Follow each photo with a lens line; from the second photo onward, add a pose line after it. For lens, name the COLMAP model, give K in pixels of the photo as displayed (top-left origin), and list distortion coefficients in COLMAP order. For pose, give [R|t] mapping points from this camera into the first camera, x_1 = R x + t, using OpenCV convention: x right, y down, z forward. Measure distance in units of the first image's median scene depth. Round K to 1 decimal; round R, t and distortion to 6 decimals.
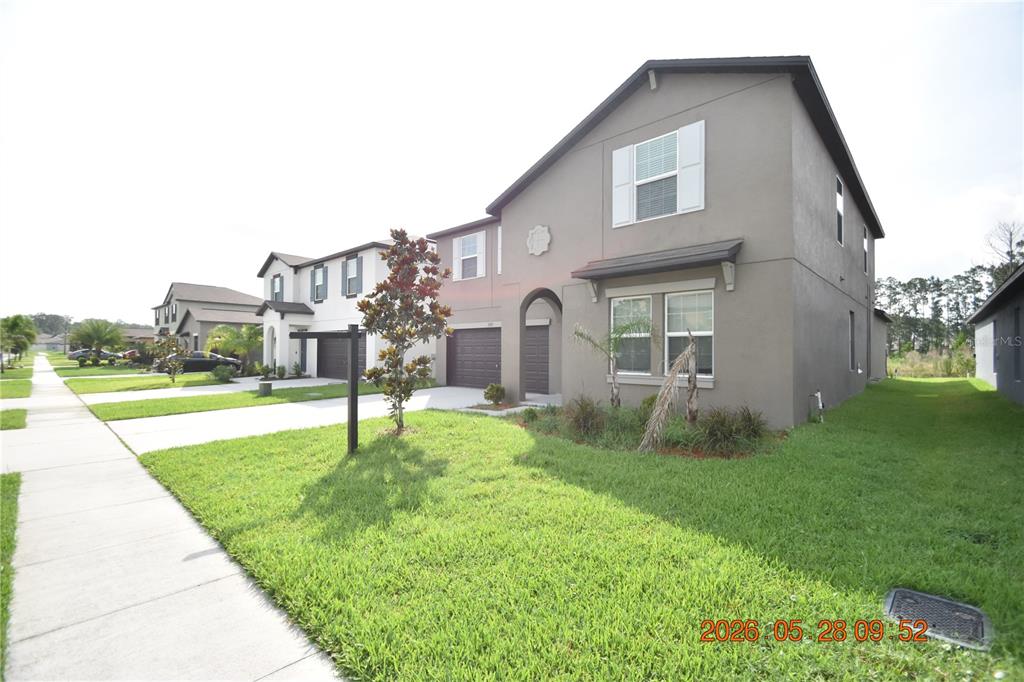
lens RADIAL K [[449.9, 0, 510.2], [0, 449.9, 345.4], [0, 0, 1]] dist [0.020072, -0.019799]
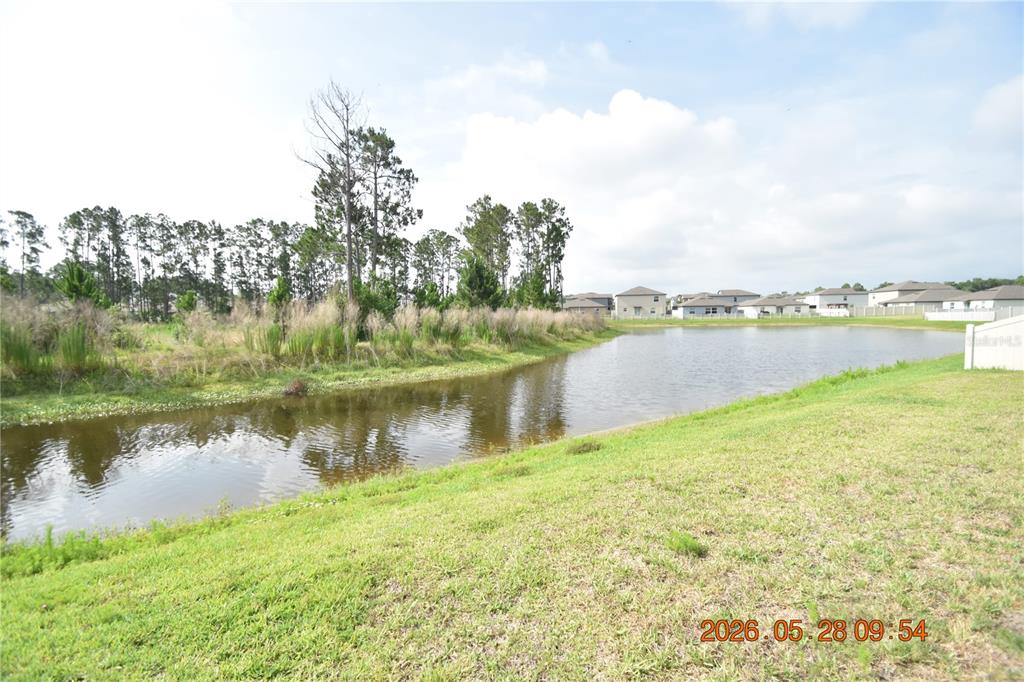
lens RADIAL K [[449.9, 0, 510.2], [0, 449.9, 345.4], [0, 0, 1]] dist [0.020072, -0.019799]
pose [[0.229918, -0.072059, 0.970539, 0.261439], [-0.003392, 0.997190, 0.074841, 0.006903], [-0.973204, -0.020500, 0.229027, 0.296899]]
